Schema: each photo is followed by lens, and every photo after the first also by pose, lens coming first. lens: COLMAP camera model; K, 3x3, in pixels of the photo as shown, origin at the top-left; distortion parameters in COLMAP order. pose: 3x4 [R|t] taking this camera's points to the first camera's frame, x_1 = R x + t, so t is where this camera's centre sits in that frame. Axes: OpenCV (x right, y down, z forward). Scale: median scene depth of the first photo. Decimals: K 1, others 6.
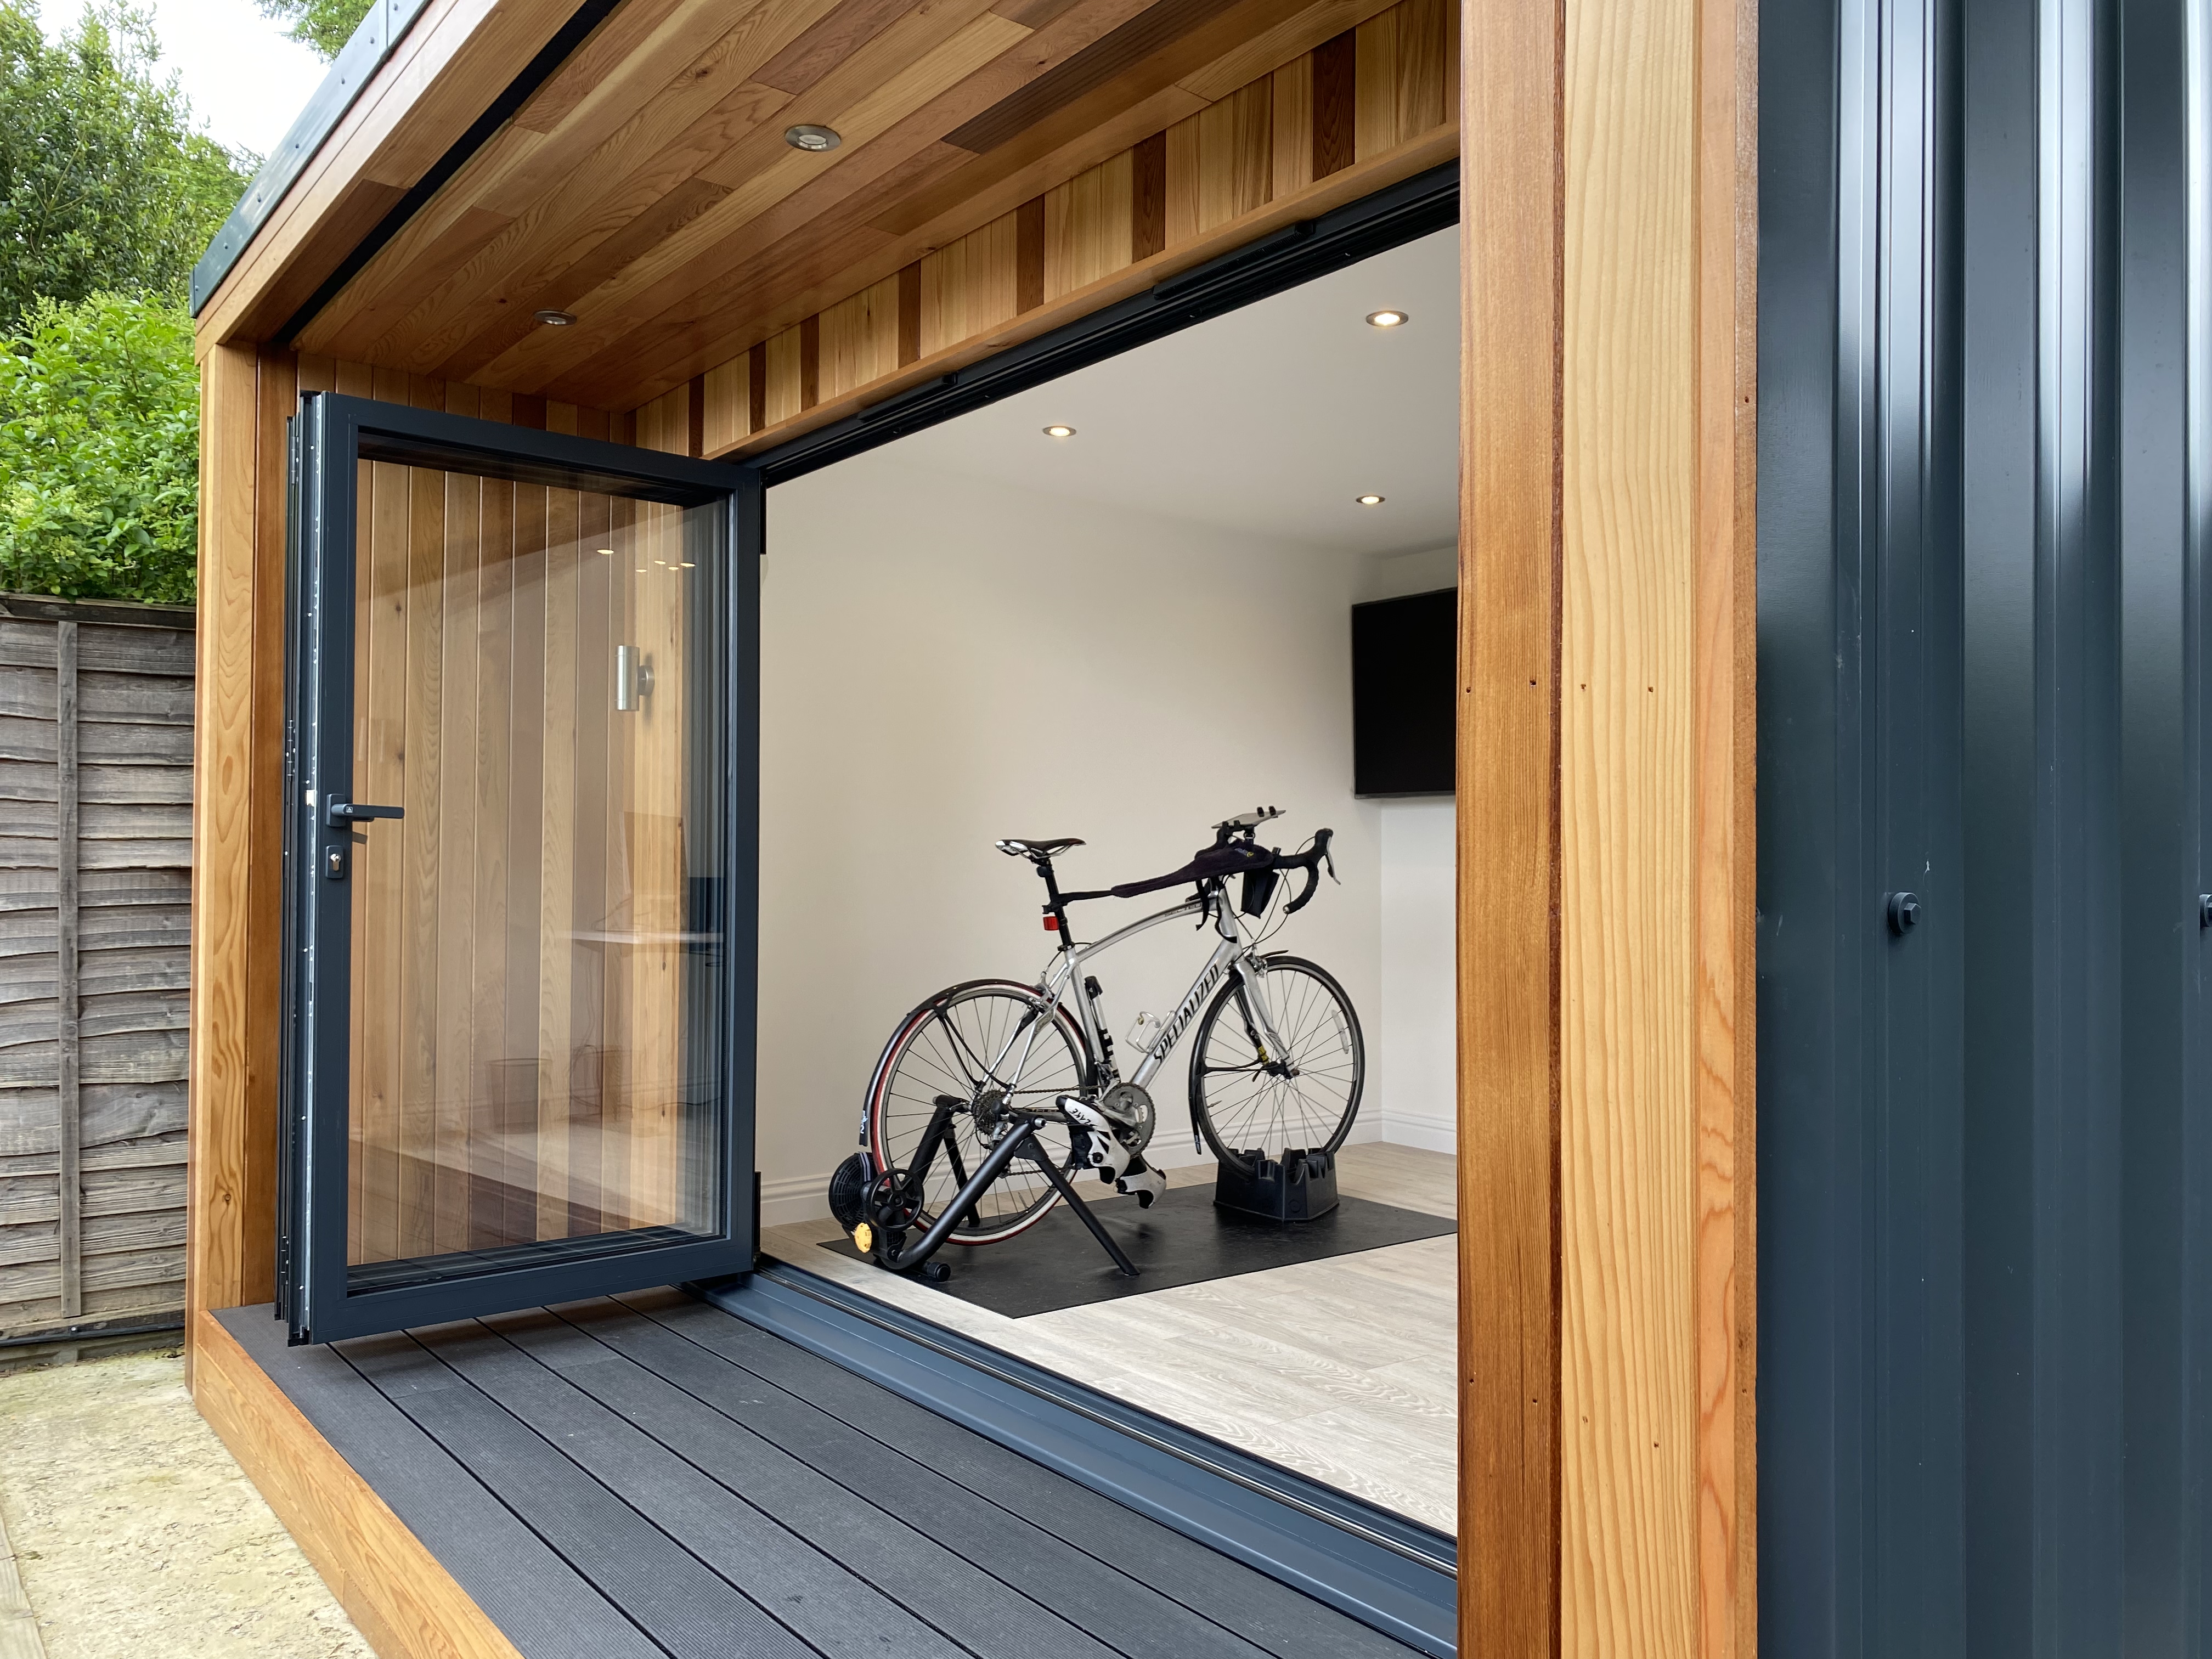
lens RADIAL K [[1683.4, 0, 1101.7], [0, 1683.4, 834.9], [0, 0, 1]] dist [0.031491, -0.017368]
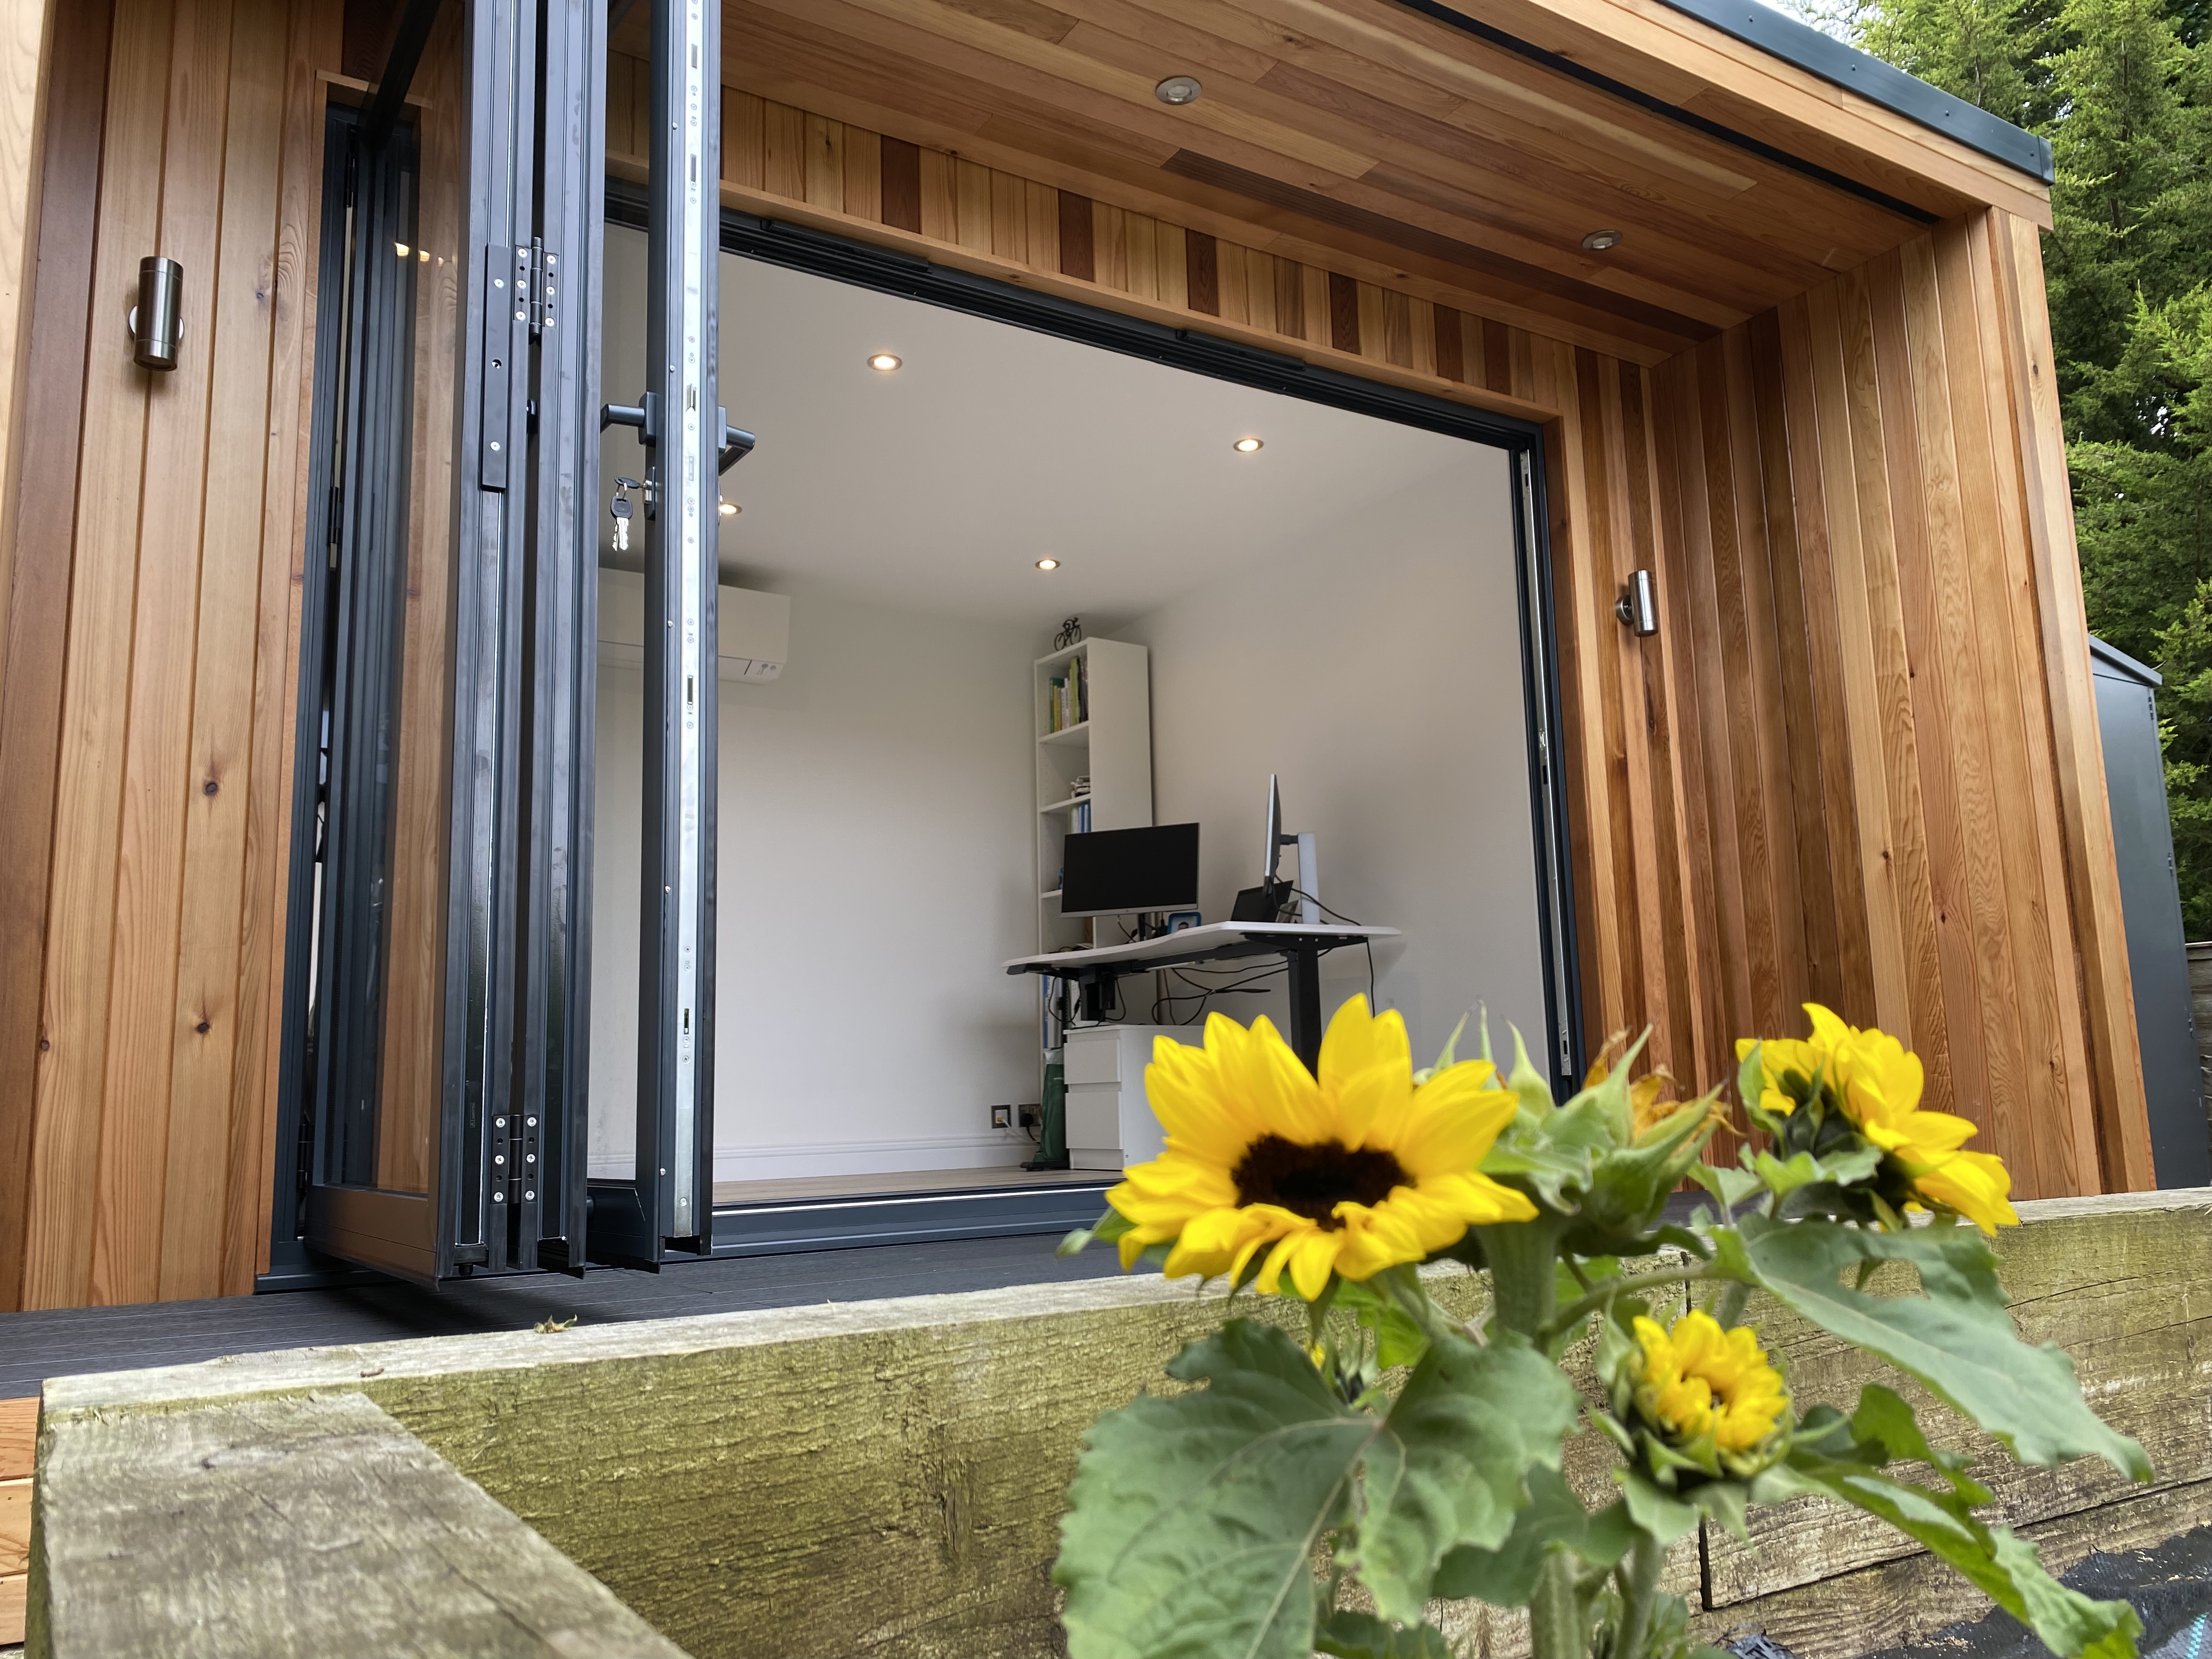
lens RADIAL K [[1683.4, 0, 1089.3], [0, 1683.4, 837.3], [0, 0, 1]] dist [0.031491, -0.017368]
pose [[0.108319, 0.142938, 0.983786, -0.758725], [0.007449, 0.989465, -0.144583, 0.168572], [-0.994088, 0.022990, 0.106113, 0.560668]]
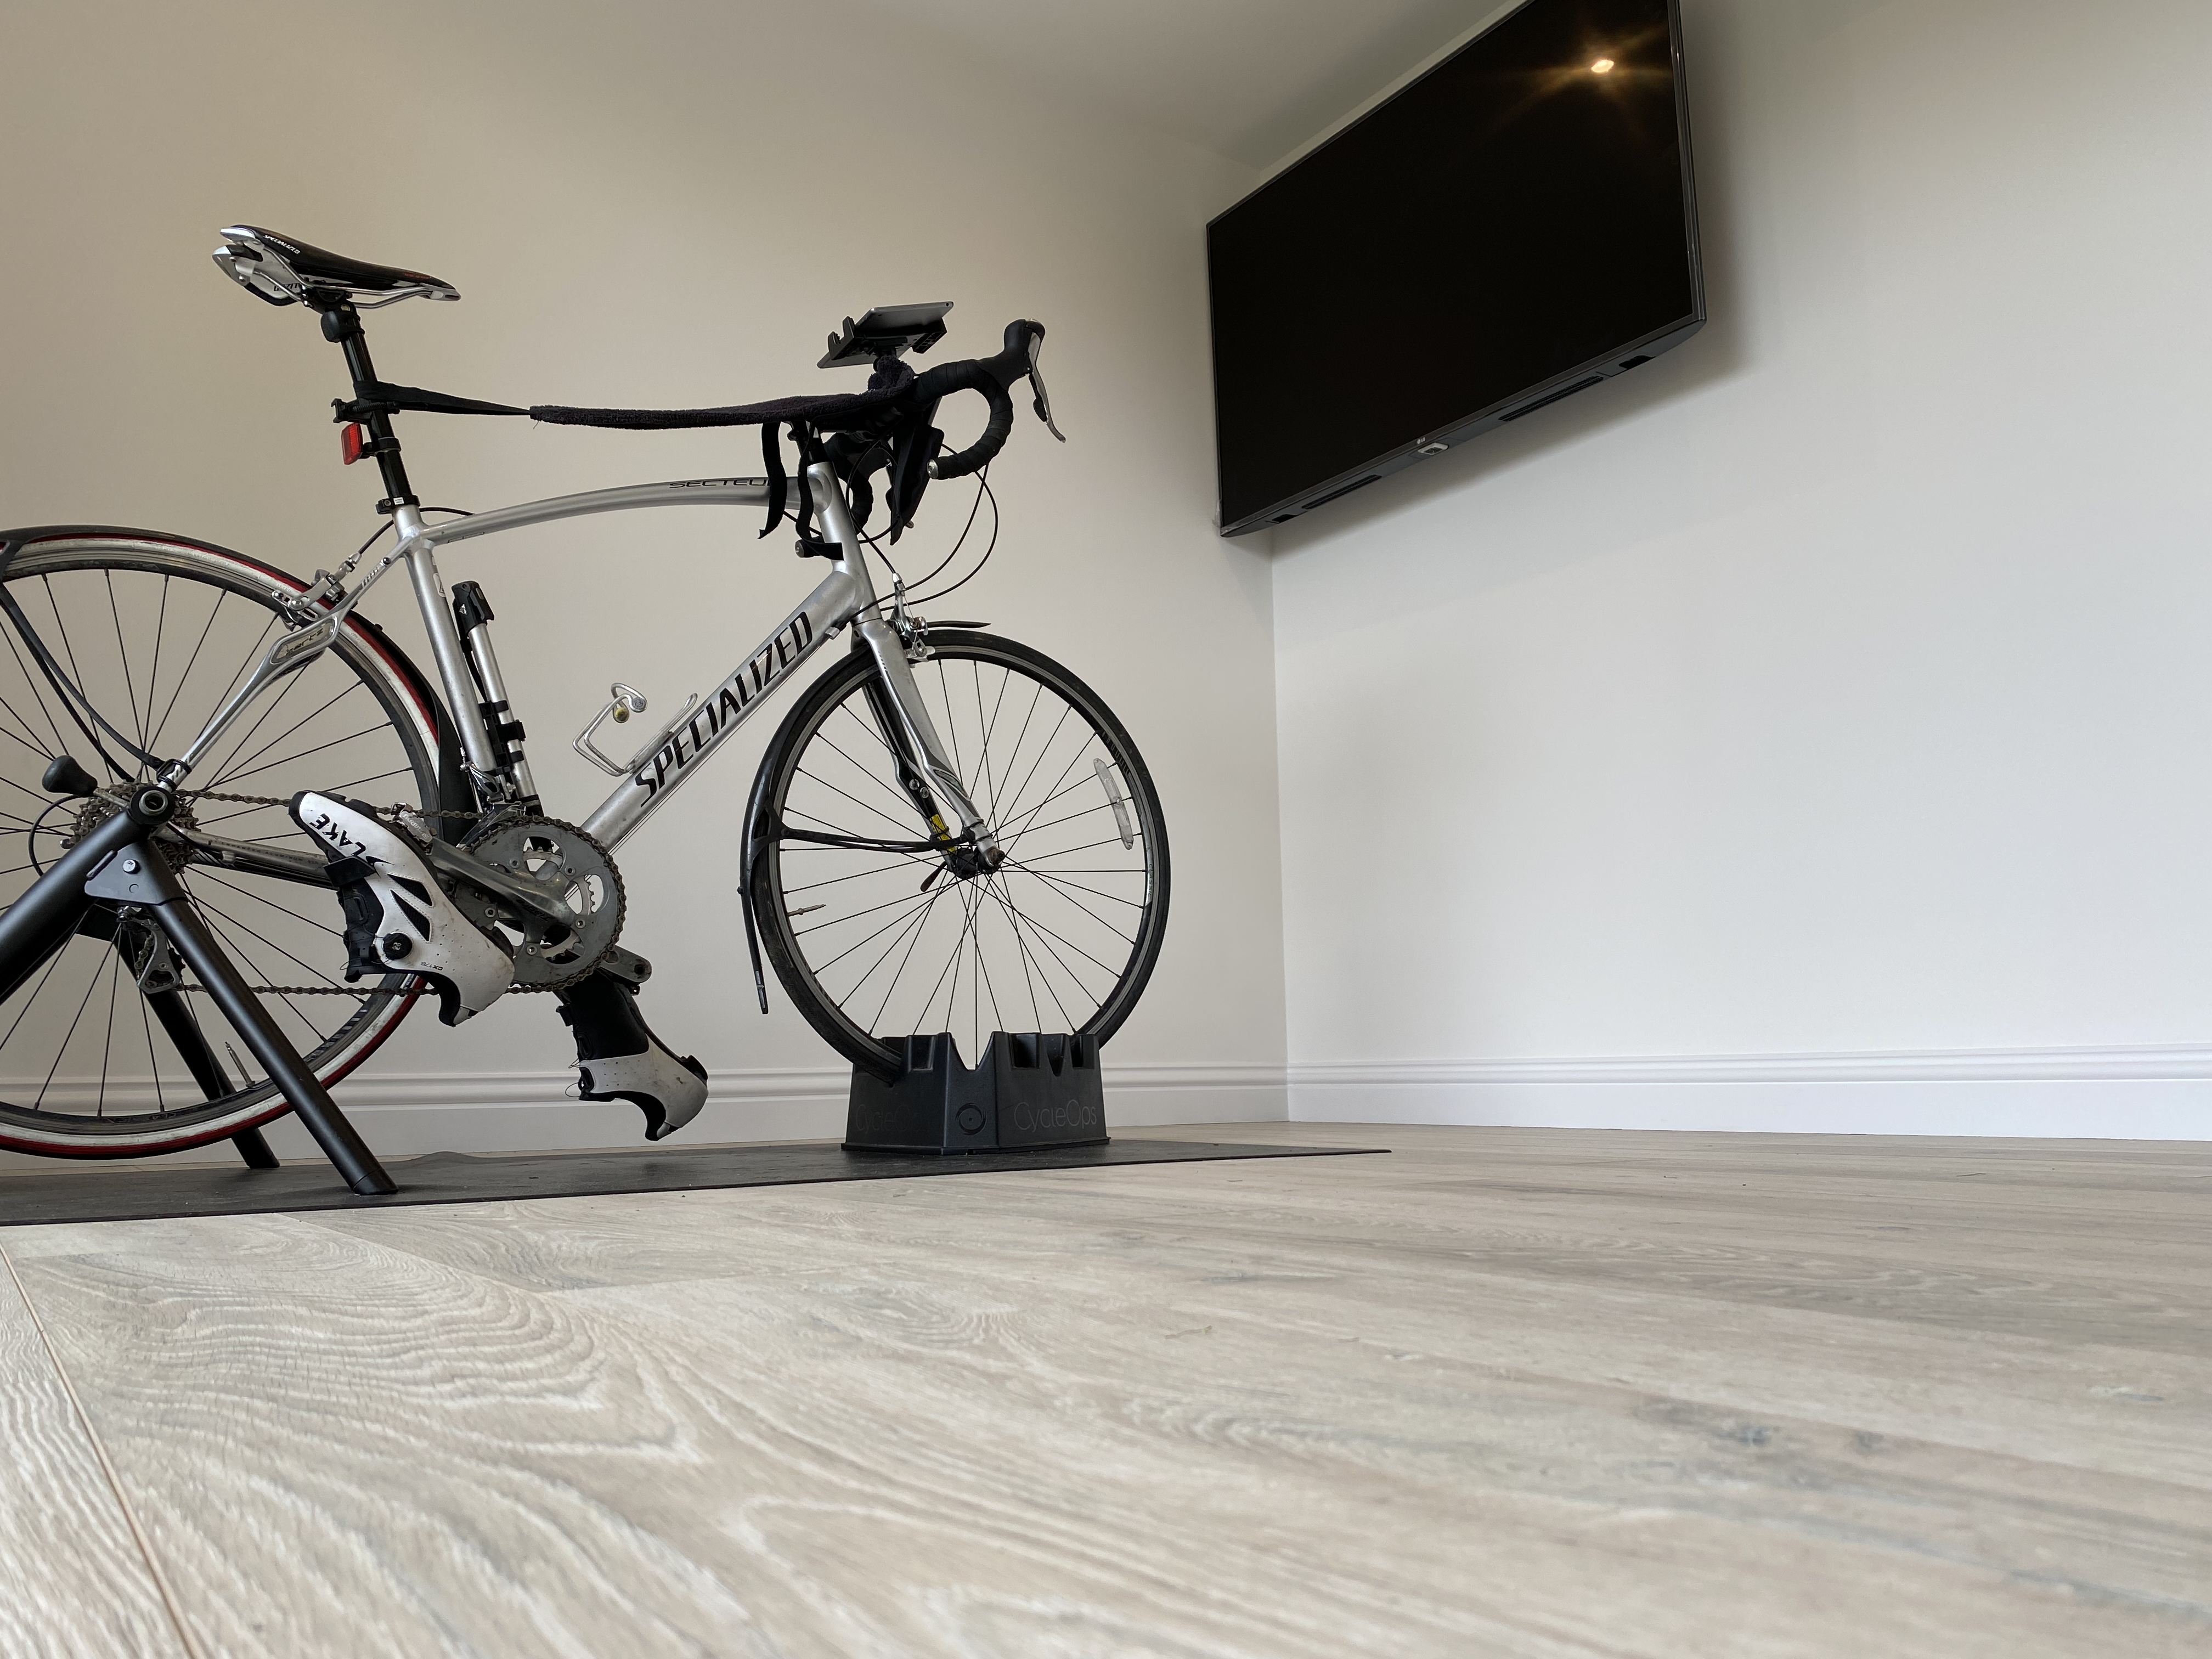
lens RADIAL K [[1683.4, 0, 1106.5], [0, 1683.4, 840.5], [0, 0, 1]] dist [0.031491, -0.017368]
pose [[0.998516, -0.028985, -0.046101, 0.177087], [0.023004, 0.991845, -0.125353, 0.207367], [0.049358, 0.124107, 0.991041, 0.560614]]
